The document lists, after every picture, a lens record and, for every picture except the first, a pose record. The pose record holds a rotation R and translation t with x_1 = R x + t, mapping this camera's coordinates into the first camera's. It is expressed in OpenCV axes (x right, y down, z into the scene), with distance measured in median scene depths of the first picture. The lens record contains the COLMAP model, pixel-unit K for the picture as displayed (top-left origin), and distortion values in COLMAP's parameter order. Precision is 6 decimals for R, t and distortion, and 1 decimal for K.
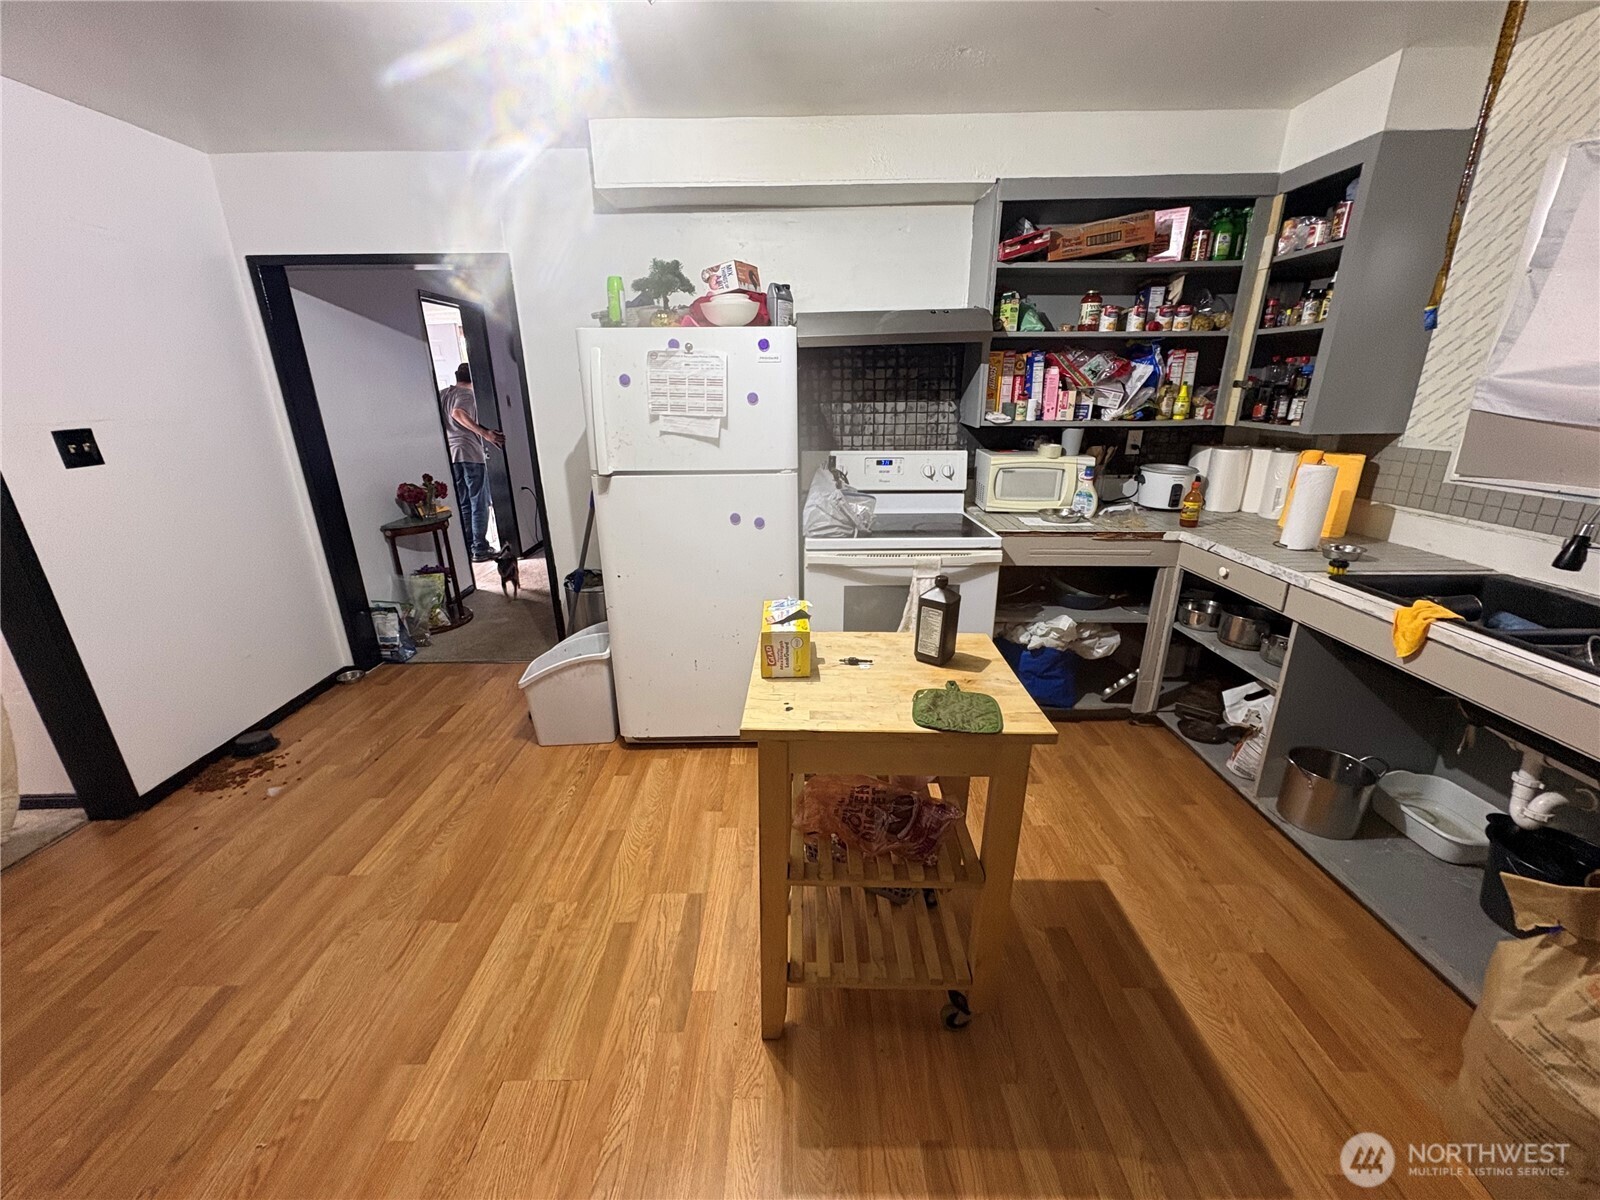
lens RADIAL K [[635.0, 0, 800.0], [0, 635.0, 600.0], [0, 0, 1]] dist [0.000102, -0.000065]
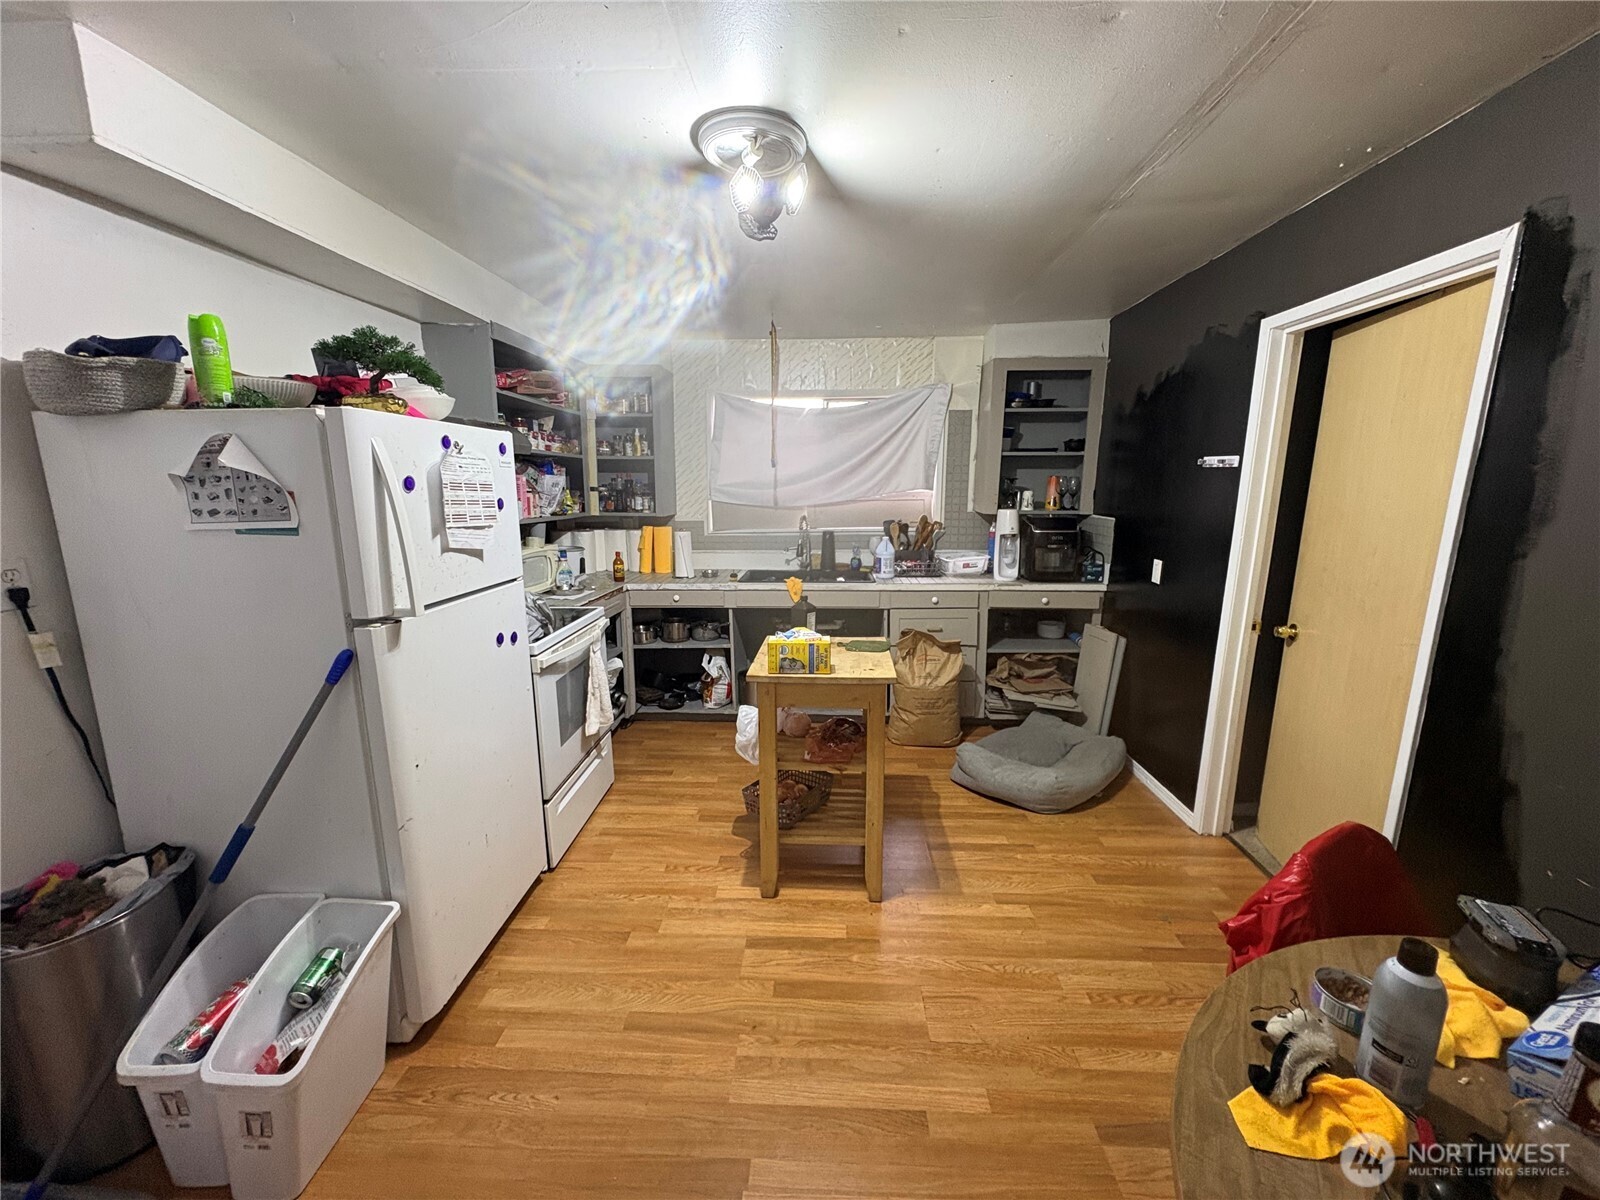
lens RADIAL K [[635.0, 0, 800.0], [0, 635.0, 600.0], [0, 0, 1]] dist [0.000102, -0.000065]
pose [[0.049066, -0.172223, 0.983835, -0.982552], [0.318093, 0.936427, 0.148060, -0.188839], [-0.946789, 0.305687, 0.100730, 0.548088]]
